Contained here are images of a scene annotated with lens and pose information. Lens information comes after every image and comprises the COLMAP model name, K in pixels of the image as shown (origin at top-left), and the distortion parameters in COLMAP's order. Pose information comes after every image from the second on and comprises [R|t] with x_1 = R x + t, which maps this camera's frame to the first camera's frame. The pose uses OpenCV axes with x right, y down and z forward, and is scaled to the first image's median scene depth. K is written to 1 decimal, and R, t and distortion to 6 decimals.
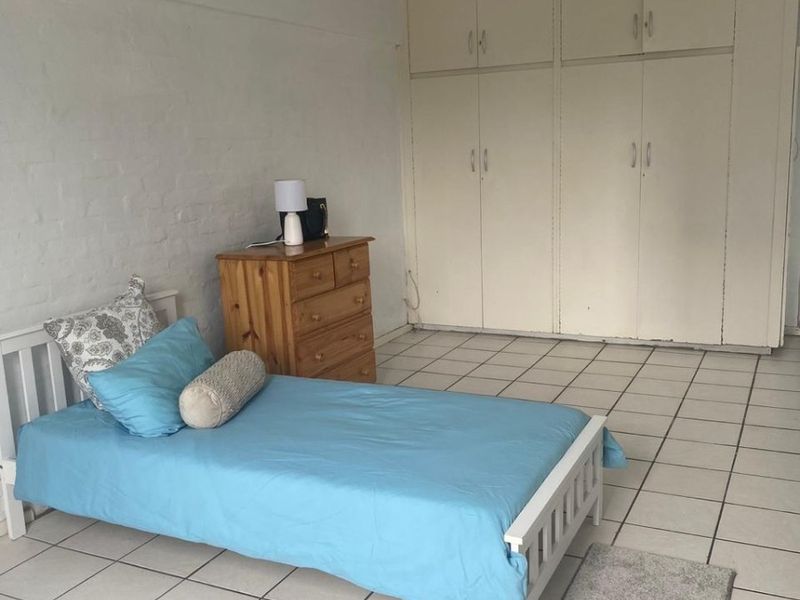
lens RADIAL K [[801.4, 0, 404.8], [0, 801.4, 296.2], [0, 0, 1]] dist [0.130511, -0.290379]
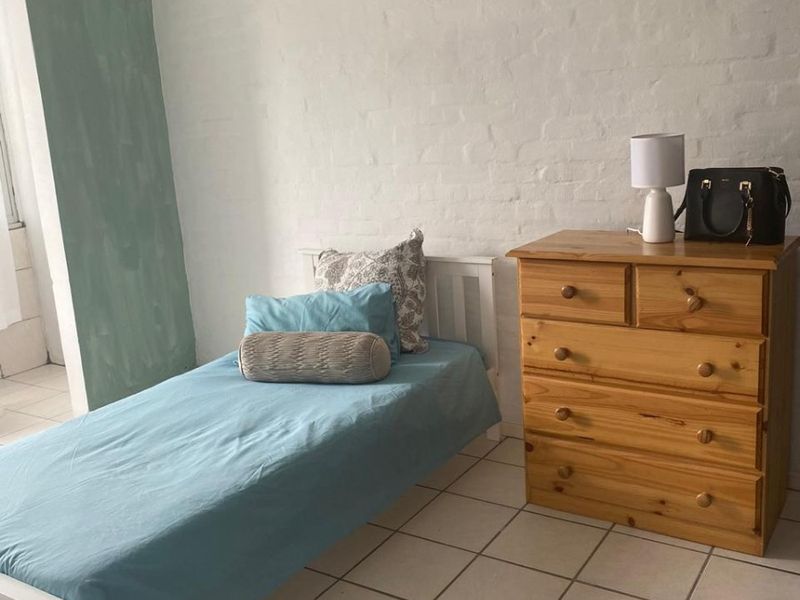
lens RADIAL K [[801.4, 0, 404.8], [0, 801.4, 296.2], [0, 0, 1]] dist [0.130511, -0.290379]
pose [[-0.111827, 0.269168, -0.956579, 0.603500], [-0.116634, 0.952408, 0.281630, -0.217984], [0.986859, 0.143064, -0.075110, 1.070872]]
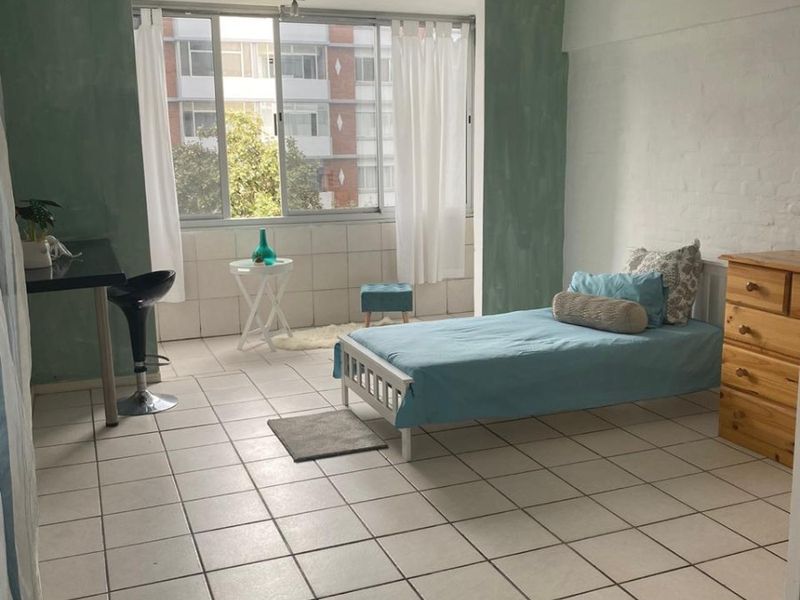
lens RADIAL K [[801.4, 0, 404.8], [0, 801.4, 296.2], [0, 0, 1]] dist [0.130511, -0.290379]
pose [[-0.662529, 0.183787, -0.726139, 0.971495], [-0.099050, 0.939421, 0.328142, -0.328613], [0.742458, 0.289328, -0.604190, 1.479022]]
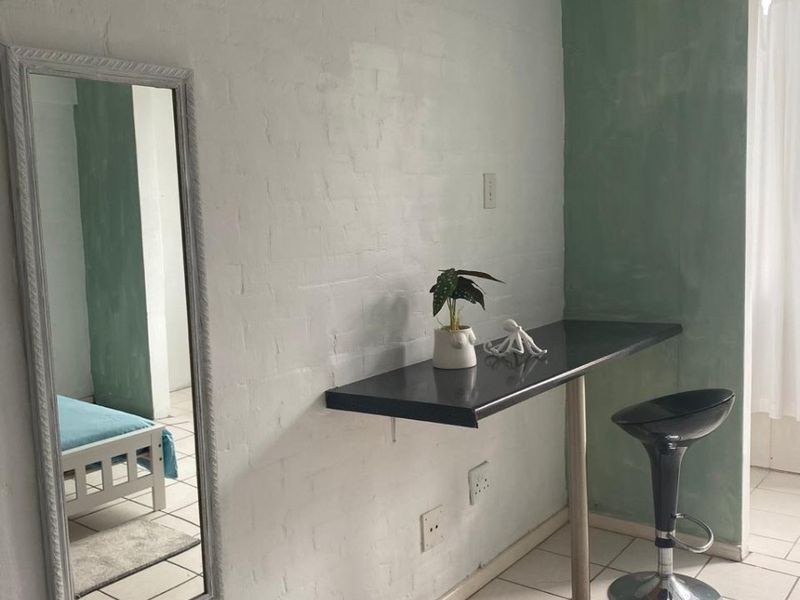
lens RADIAL K [[801.4, 0, 404.8], [0, 801.4, 296.2], [0, 0, 1]] dist [0.130511, -0.290379]
pose [[-0.980878, 0.051122, 0.187789, 0.394612], [0.104626, 0.952110, 0.287297, -0.238422], [-0.164108, 0.301451, -0.939253, 1.126678]]
